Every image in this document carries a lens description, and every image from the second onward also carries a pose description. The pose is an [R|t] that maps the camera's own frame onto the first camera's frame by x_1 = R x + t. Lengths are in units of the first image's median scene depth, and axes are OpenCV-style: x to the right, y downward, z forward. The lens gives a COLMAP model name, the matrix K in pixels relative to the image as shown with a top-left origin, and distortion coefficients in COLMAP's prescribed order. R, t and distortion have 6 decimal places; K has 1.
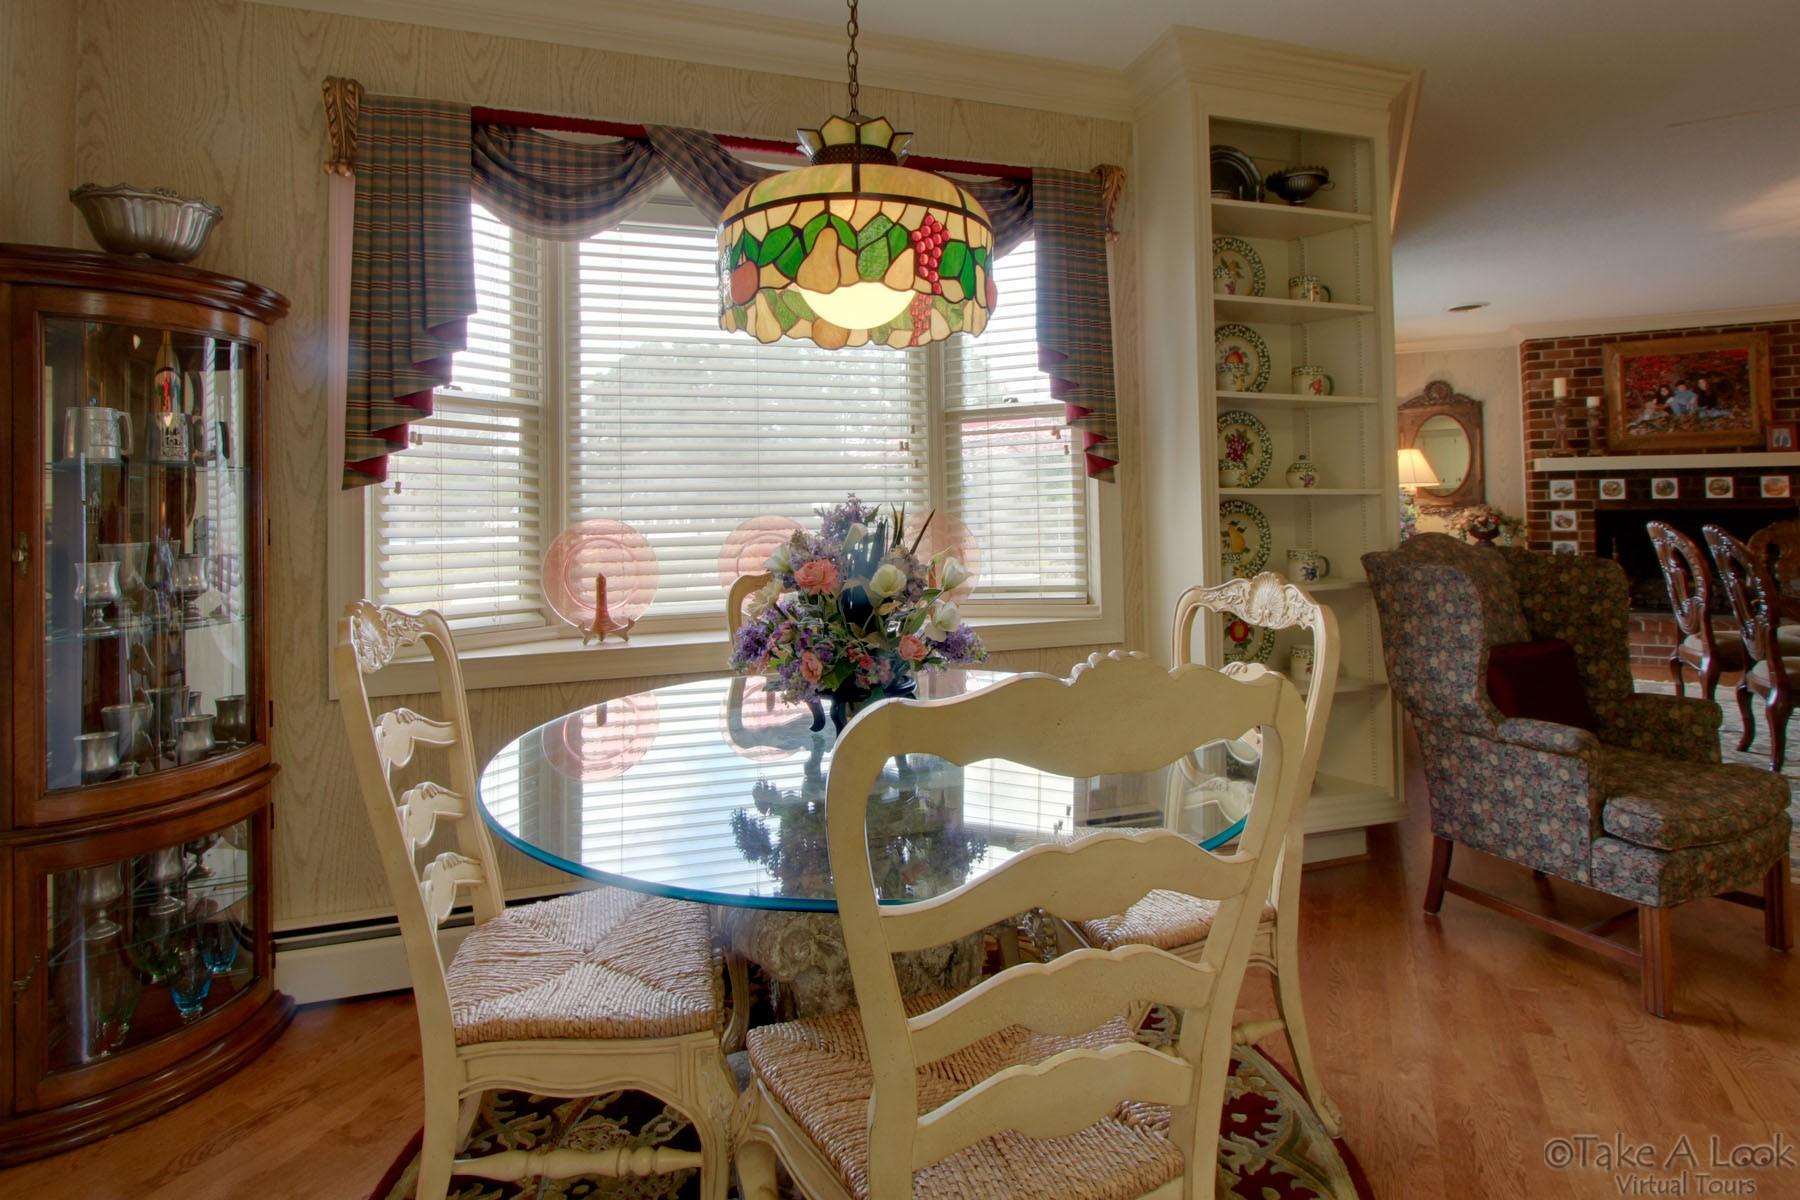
lens RADIAL K [[836.6, 0, 893.8], [0, 836.6, 501.2], [0, 0, 1]] dist [-0.014706, 0.002169]
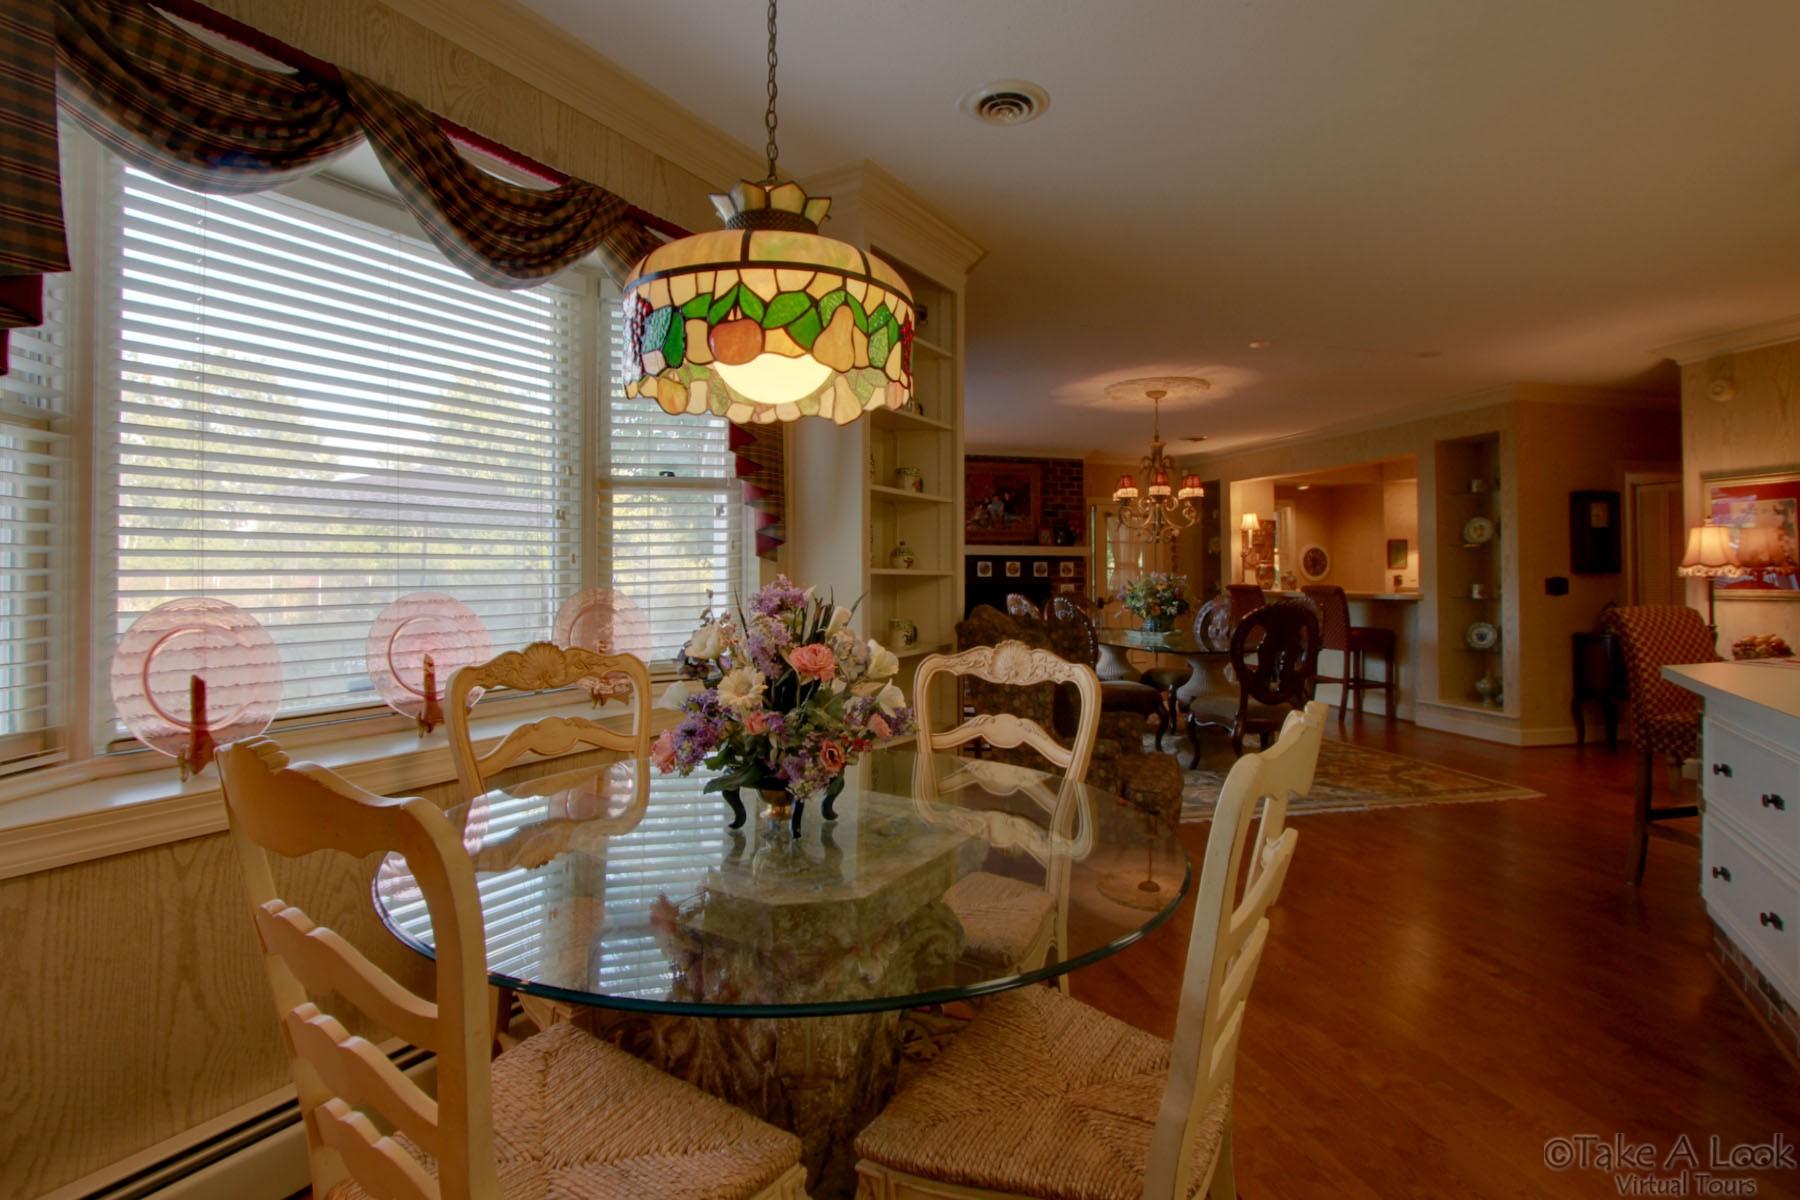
lens RADIAL K [[836.6, 0, 858.9], [0, 836.6, 568.0], [0, 0, 1]] dist [-0.014706, 0.002169]
pose [[0.771317, 0.015750, 0.636257, -0.401536], [-0.013433, 0.999874, -0.008467, -0.007255], [-0.636310, -0.002016, 0.771431, 0.138198]]
